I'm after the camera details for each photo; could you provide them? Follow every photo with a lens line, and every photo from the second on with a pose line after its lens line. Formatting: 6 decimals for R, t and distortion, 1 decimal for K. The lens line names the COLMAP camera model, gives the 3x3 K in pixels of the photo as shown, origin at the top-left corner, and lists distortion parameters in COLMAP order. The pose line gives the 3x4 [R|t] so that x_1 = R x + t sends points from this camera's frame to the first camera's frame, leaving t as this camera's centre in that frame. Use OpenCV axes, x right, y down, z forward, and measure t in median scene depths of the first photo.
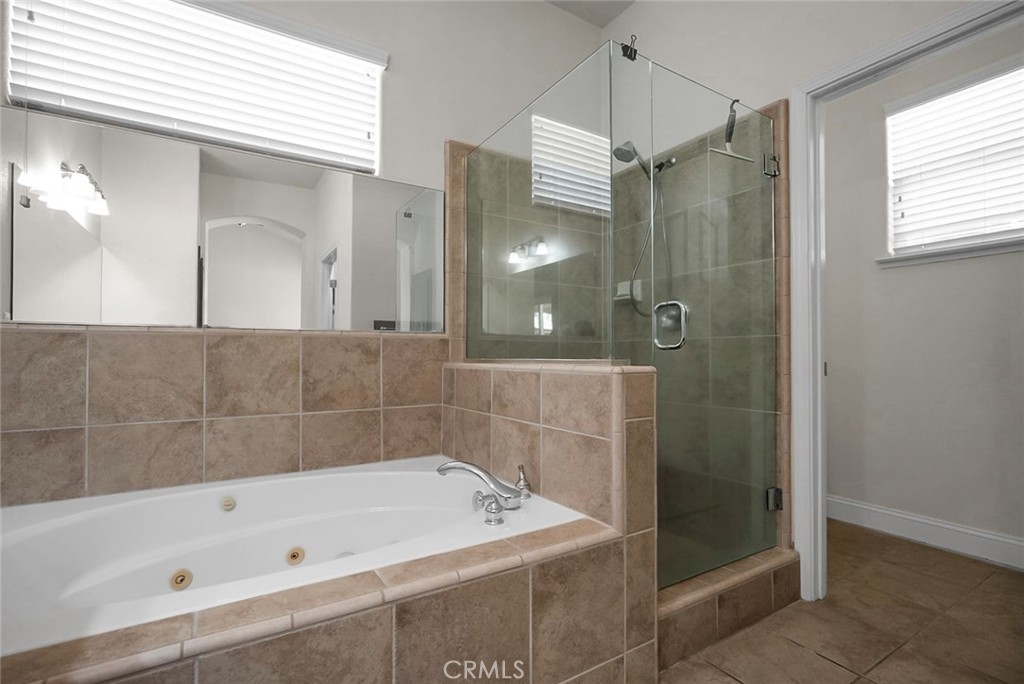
lens RADIAL K [[458.0, 0, 517.6], [0, 458.0, 350.3], [0, 0, 1]] dist [-0.004287, 0.000237]
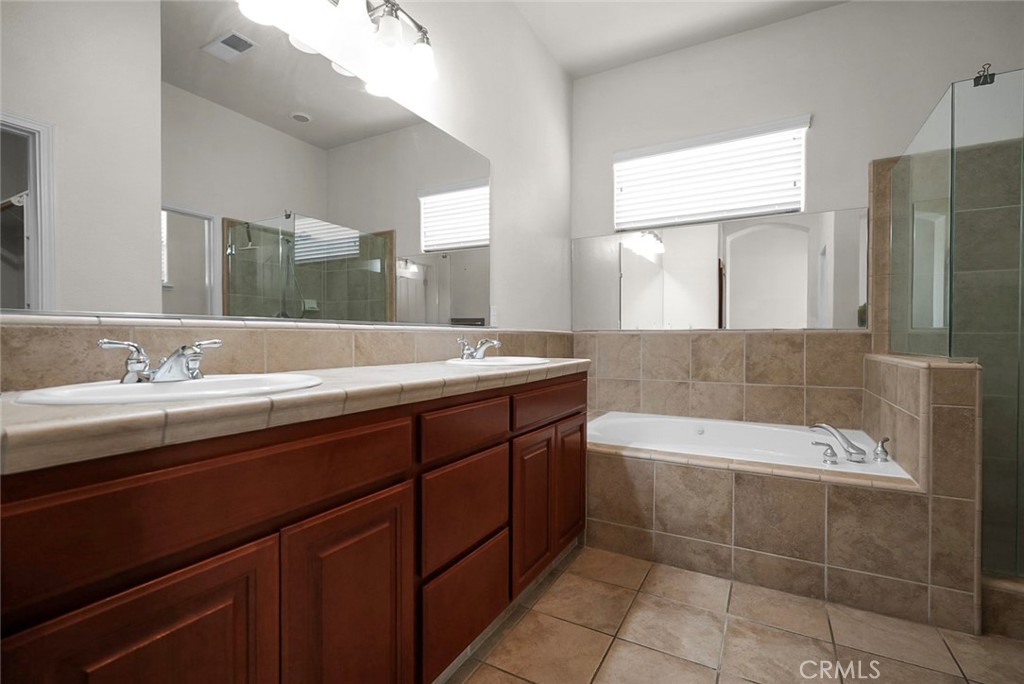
lens RADIAL K [[458.0, 0, 516.7], [0, 458.0, 342.7], [0, 0, 1]] dist [-0.004287, 0.000237]
pose [[0.469889, 0.010046, -0.882669, 0.539717], [0.010575, 0.999799, 0.017009, -0.036191], [0.882662, -0.017326, 0.469688, -0.410278]]
